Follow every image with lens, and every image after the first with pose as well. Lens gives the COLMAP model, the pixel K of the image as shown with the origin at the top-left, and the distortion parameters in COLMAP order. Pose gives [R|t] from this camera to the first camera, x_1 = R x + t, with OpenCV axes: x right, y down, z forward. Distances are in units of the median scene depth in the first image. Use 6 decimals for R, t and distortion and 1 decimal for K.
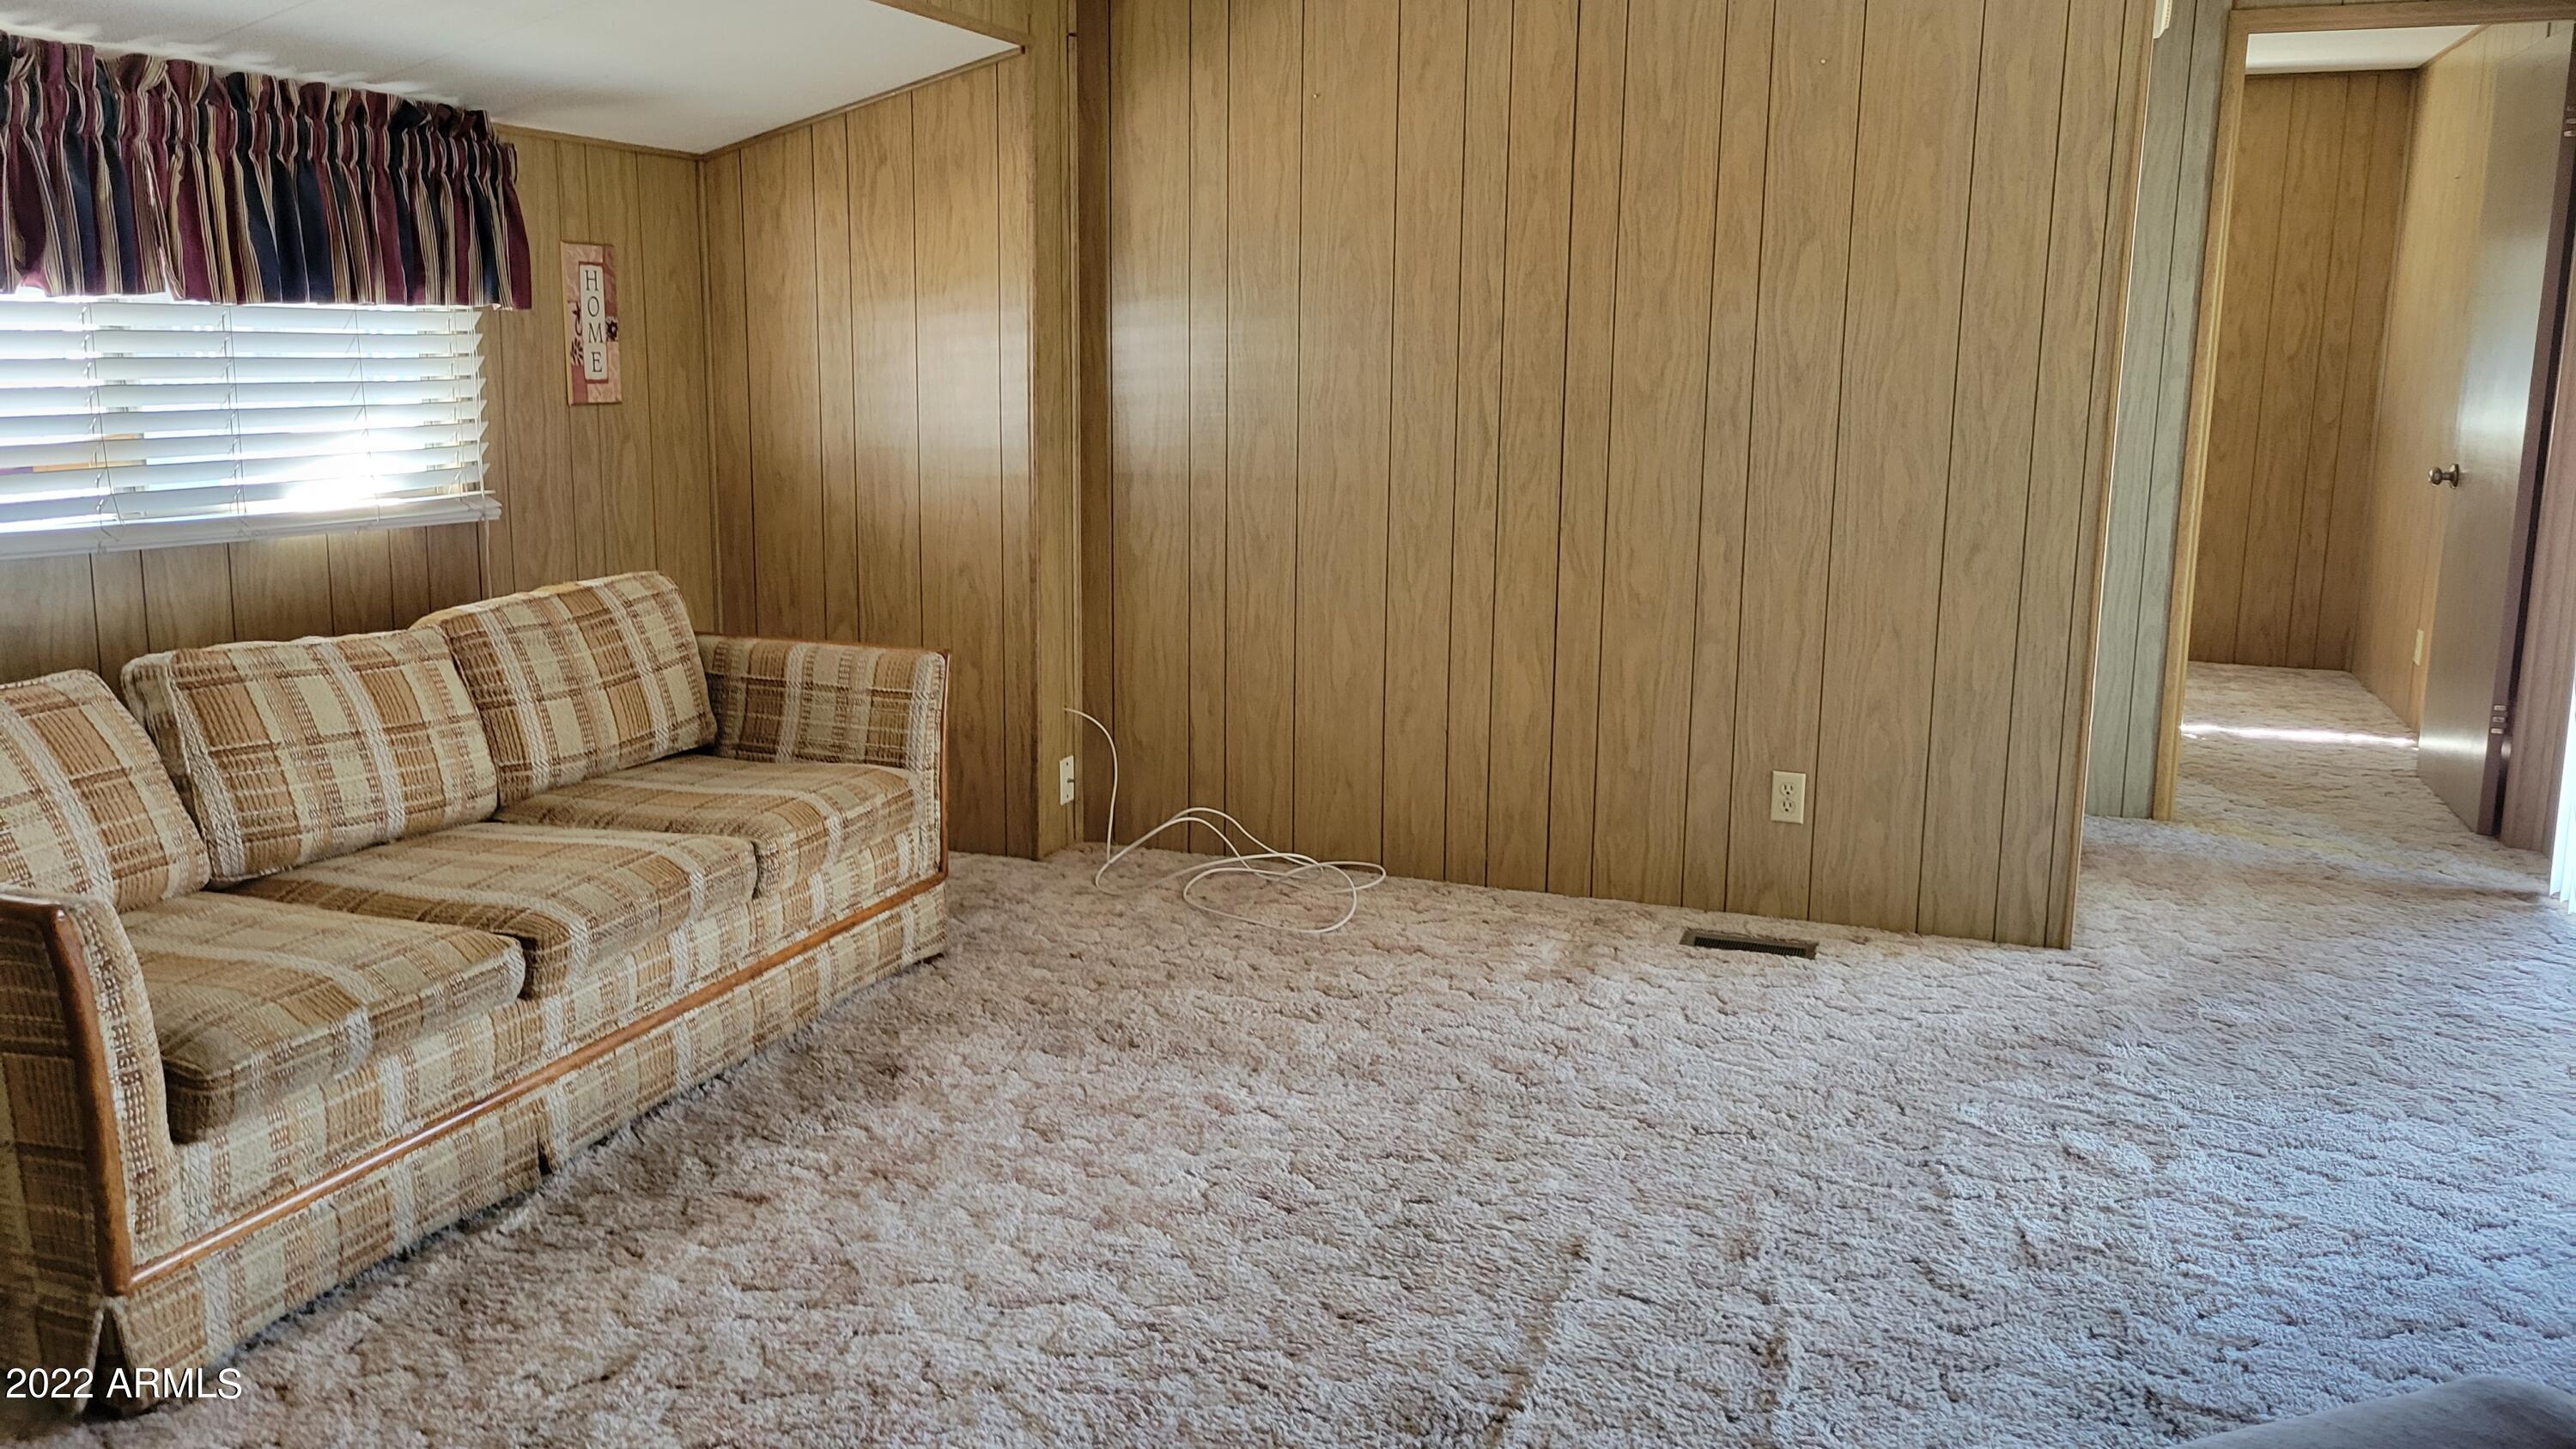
lens RADIAL K [[1948.0, 0, 1280.9], [0, 1948.0, 721.5], [0, 0, 1]] dist [-0.008508, -0.000116]
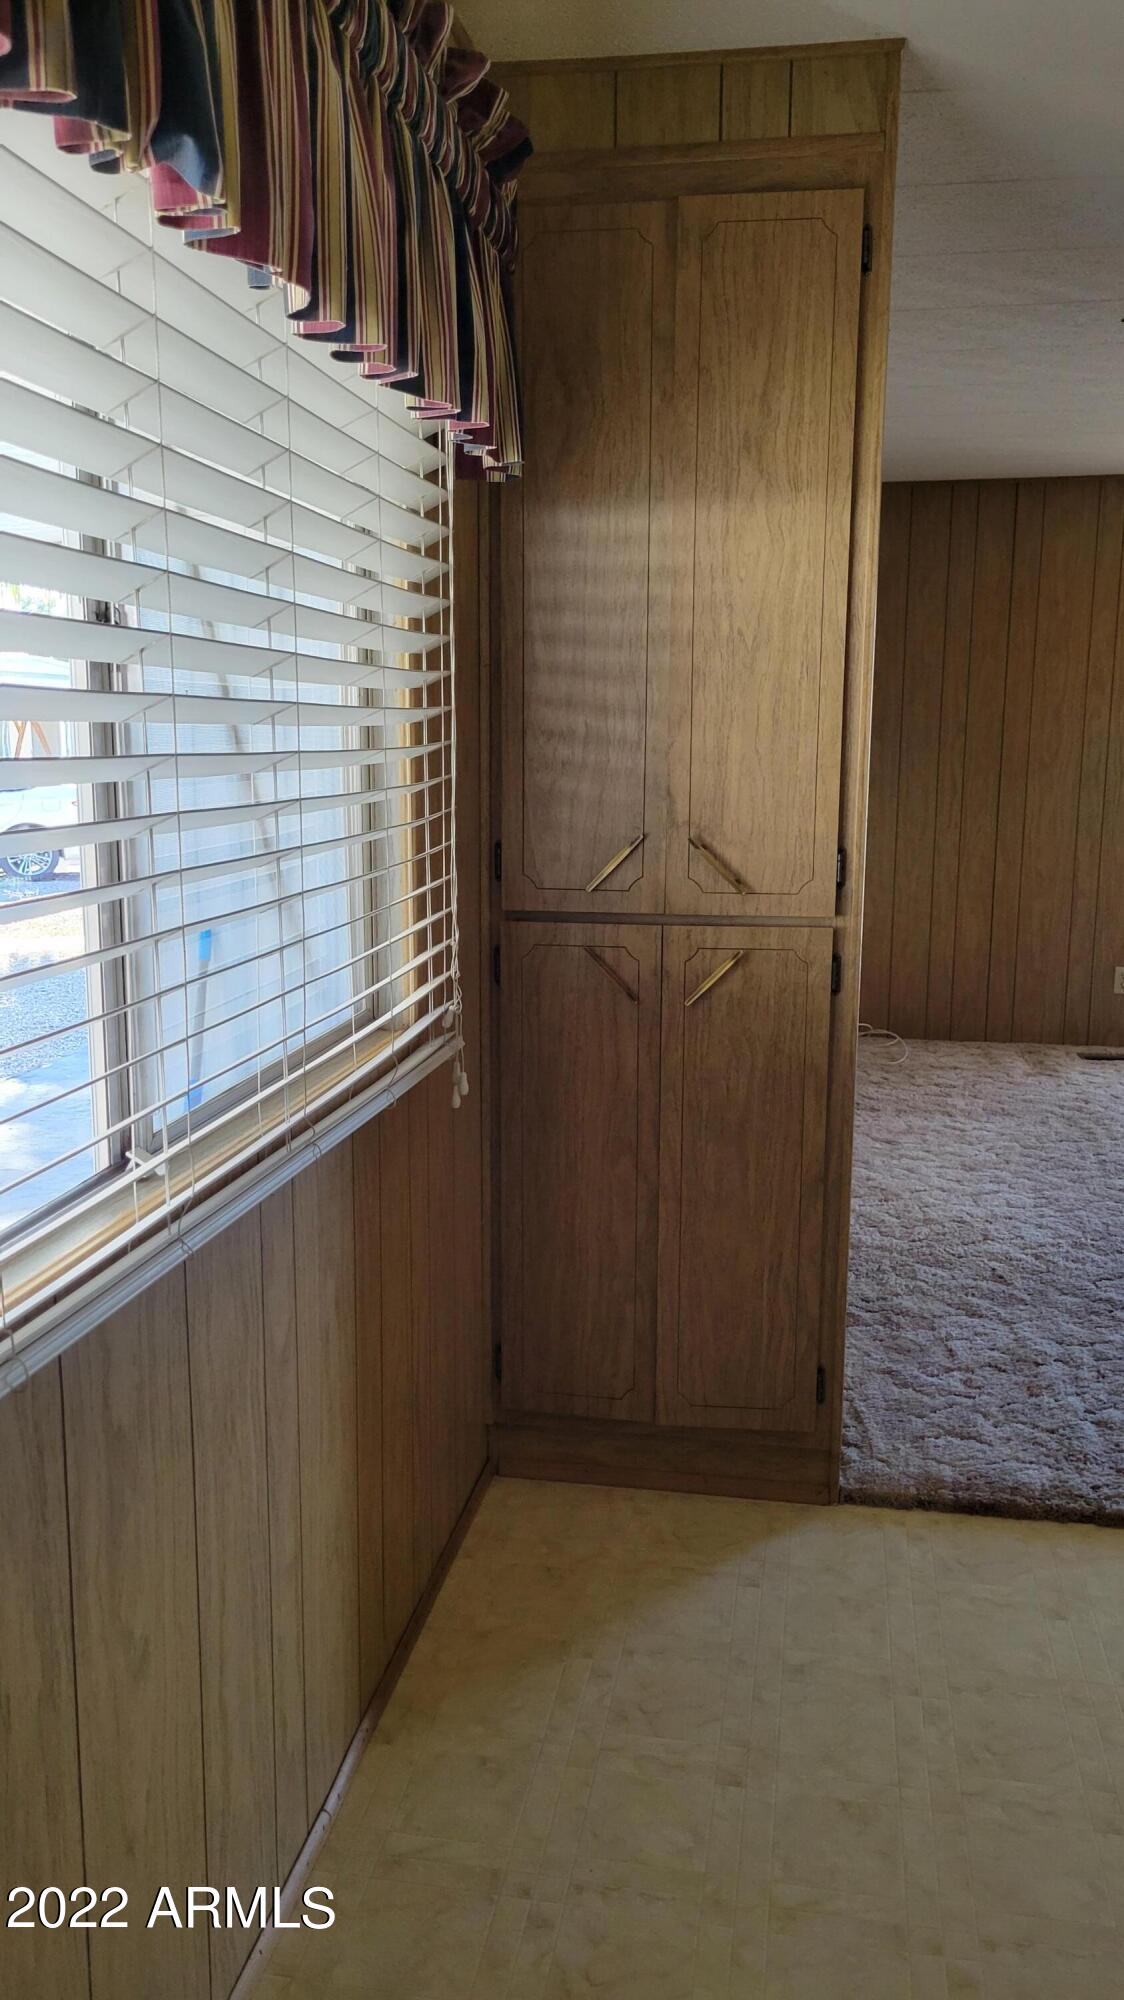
lens RADIAL K [[1512.2, 0, 568.2], [0, 1512.2, 1000.0], [0, 0, 1]] dist [-0.008508, -0.000116]
pose [[0.987172, -0.039949, 0.154580, -0.486820], [0.042425, 0.999018, -0.012751, 0.053607], [-0.153919, 0.019145, 0.987898, -0.332356]]
